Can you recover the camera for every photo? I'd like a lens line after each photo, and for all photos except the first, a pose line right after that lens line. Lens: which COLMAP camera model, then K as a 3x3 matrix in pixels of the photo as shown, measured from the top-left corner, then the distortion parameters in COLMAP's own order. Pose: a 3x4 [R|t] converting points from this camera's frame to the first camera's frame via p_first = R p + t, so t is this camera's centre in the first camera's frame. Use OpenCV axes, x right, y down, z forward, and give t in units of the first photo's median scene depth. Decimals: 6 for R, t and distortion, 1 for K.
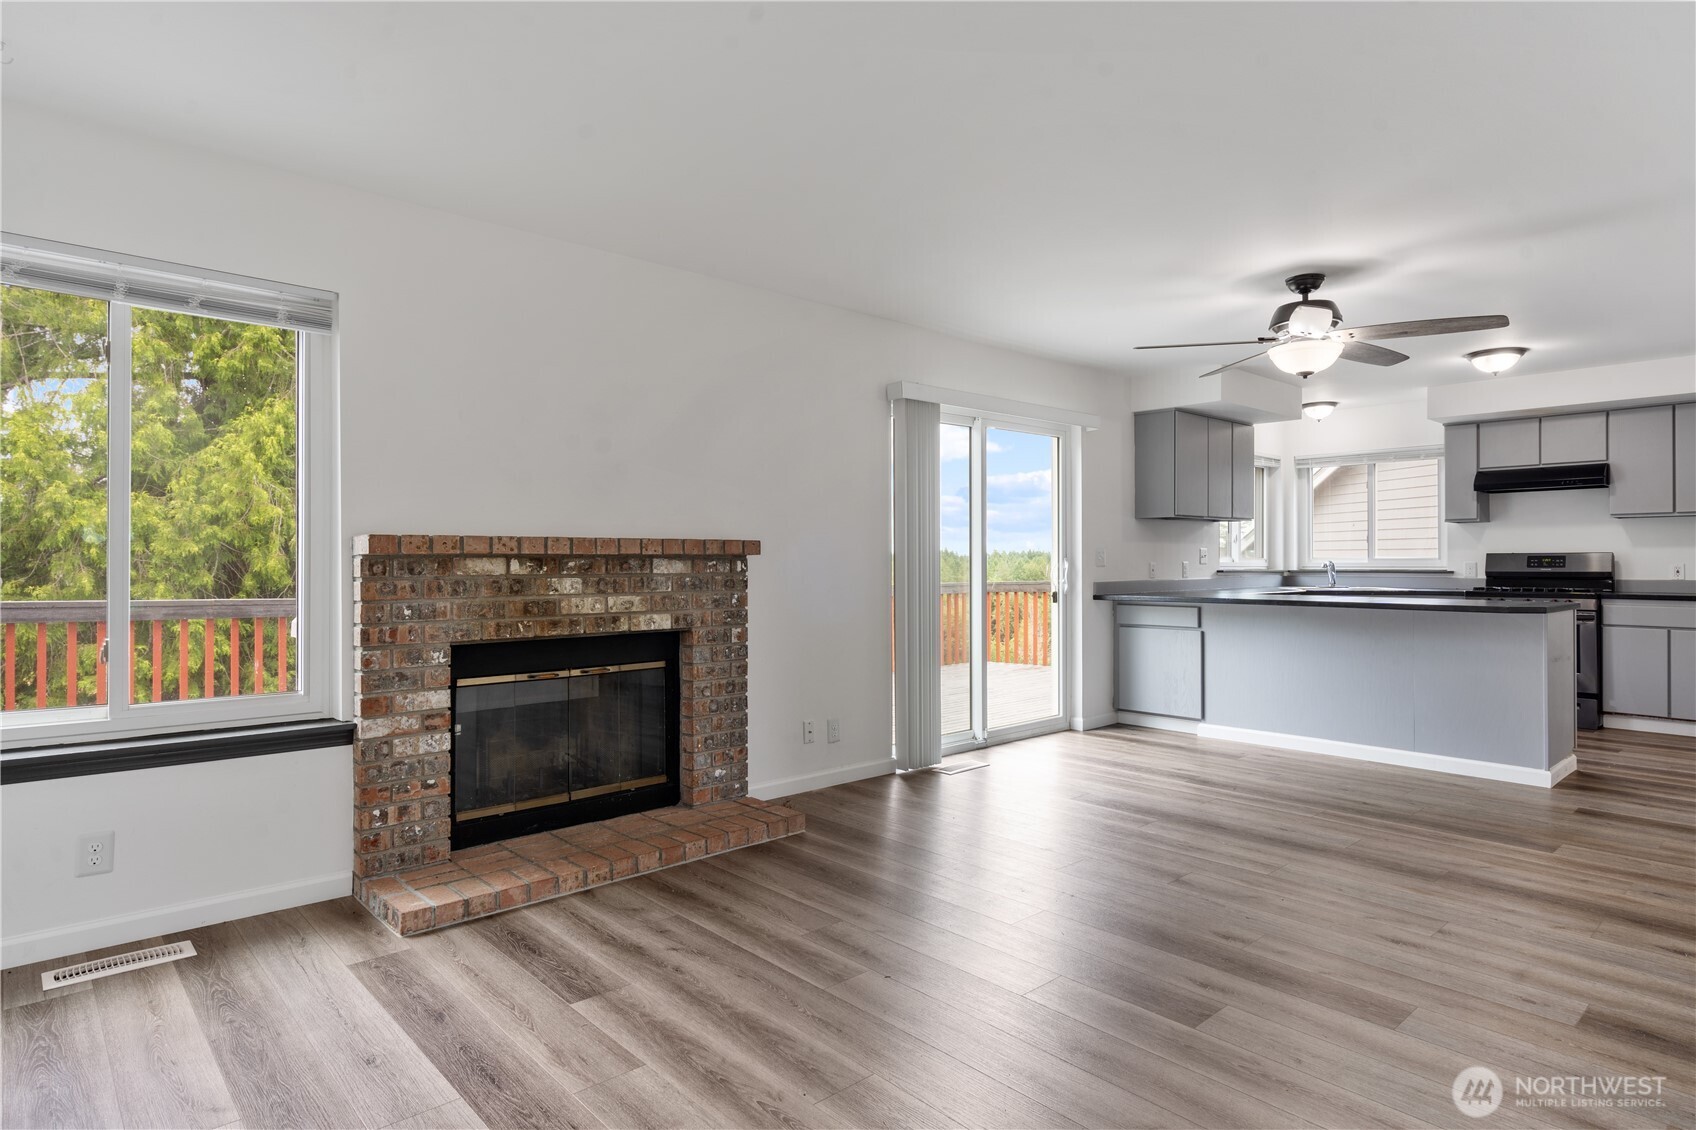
lens RADIAL K [[929.4, 0, 842.1], [0, 929.4, 557.9], [0, 0, 1]] dist [0.006730, 0.001358]
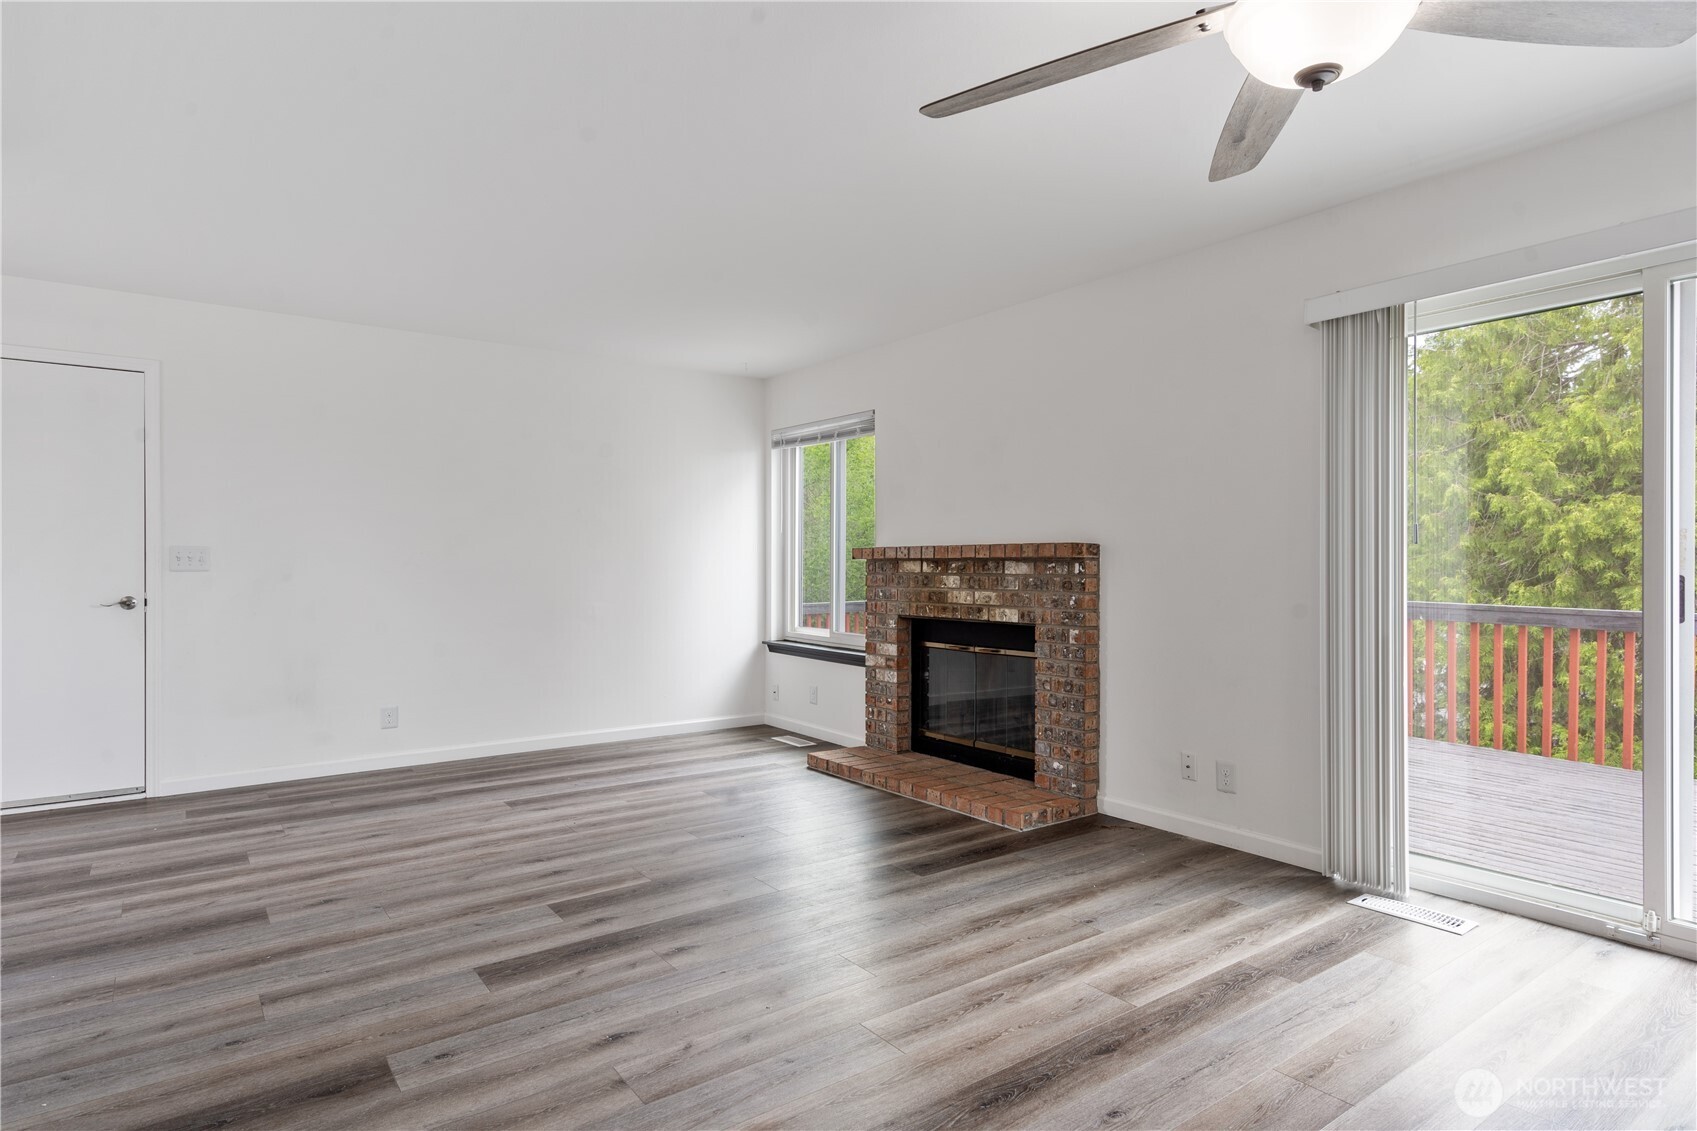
lens RADIAL K [[929.9, 0, 842.6], [0, 929.9, 558.4], [0, 0, 1]] dist [0.006730, 0.001358]
pose [[-0.106302, -0.004310, -0.994325, 0.953815], [0.003627, 0.999982, -0.004722, 0.002051], [0.994327, -0.004108, -0.106284, 0.890338]]
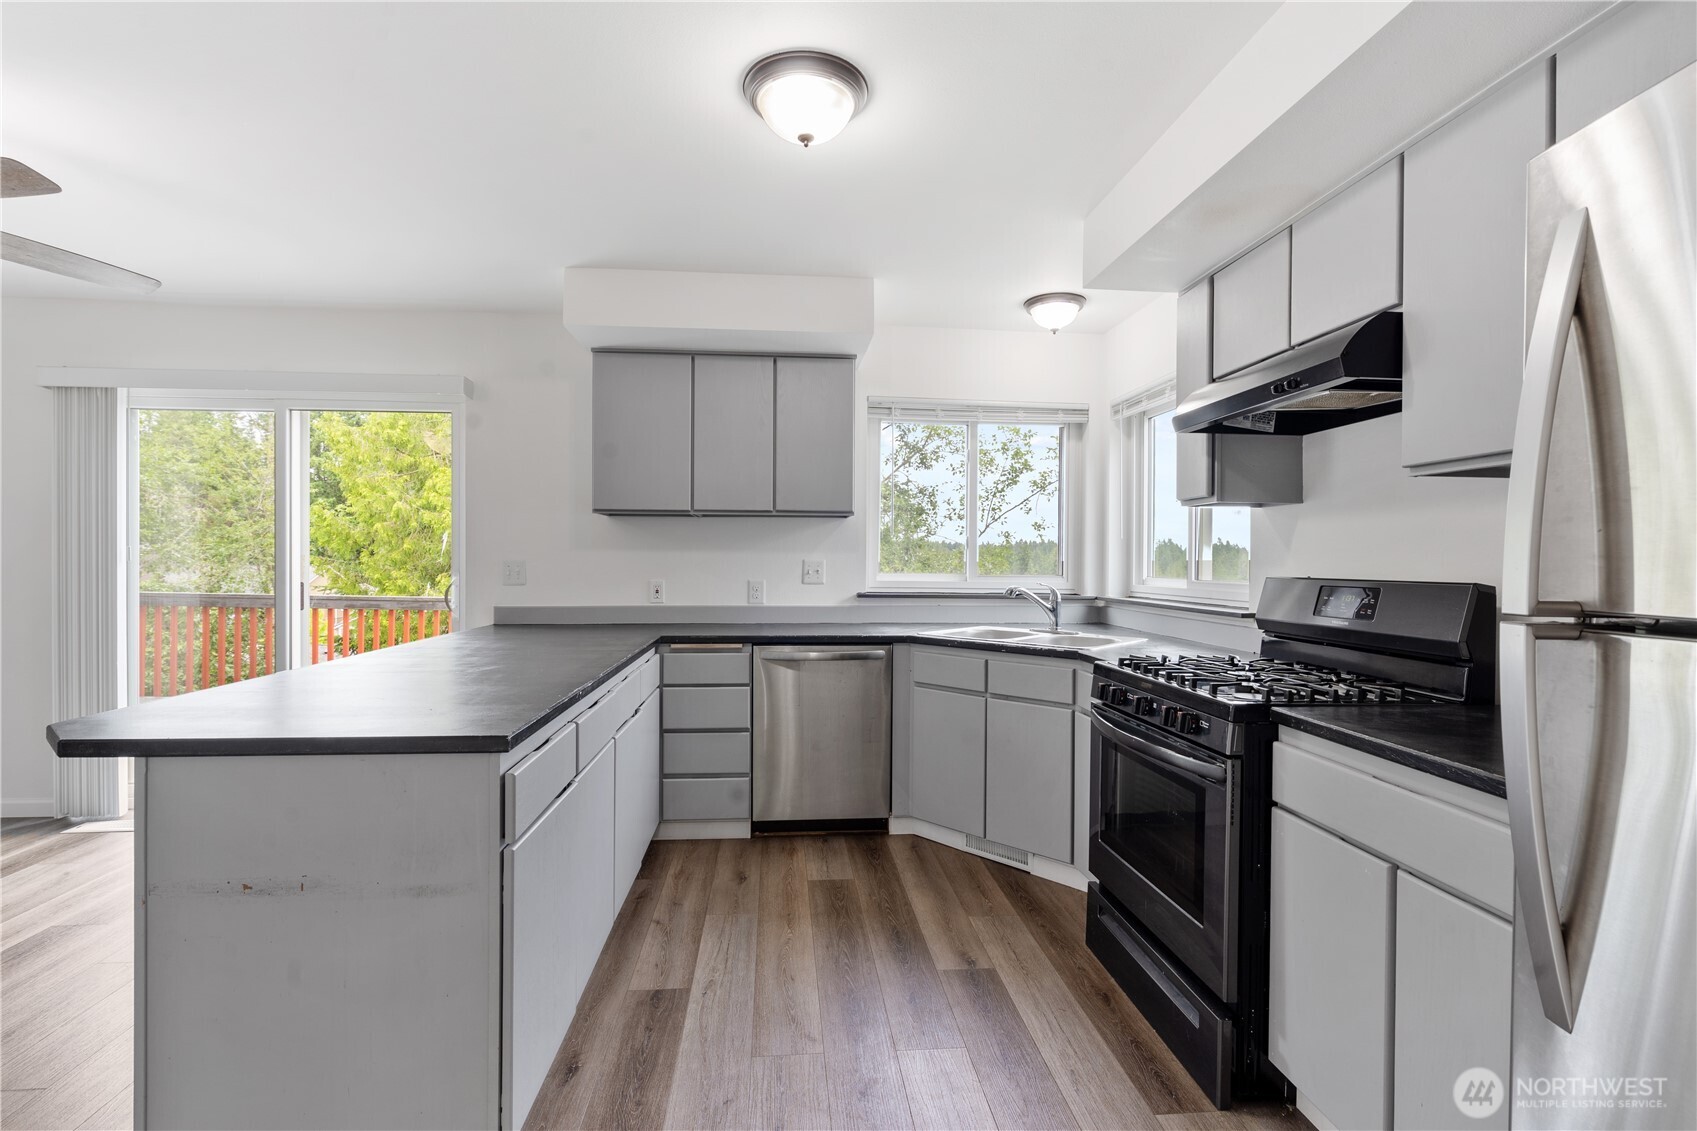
lens RADIAL K [[767.0, 0, 848.5], [0, 767.0, 565.5], [0, 0, 1]] dist [-0.003994, -0.000394]
pose [[0.799655, 0.012148, -0.600337, 1.330581], [-0.005875, 0.999906, 0.012408, -0.023677], [0.600431, -0.006395, 0.799651, 1.075704]]
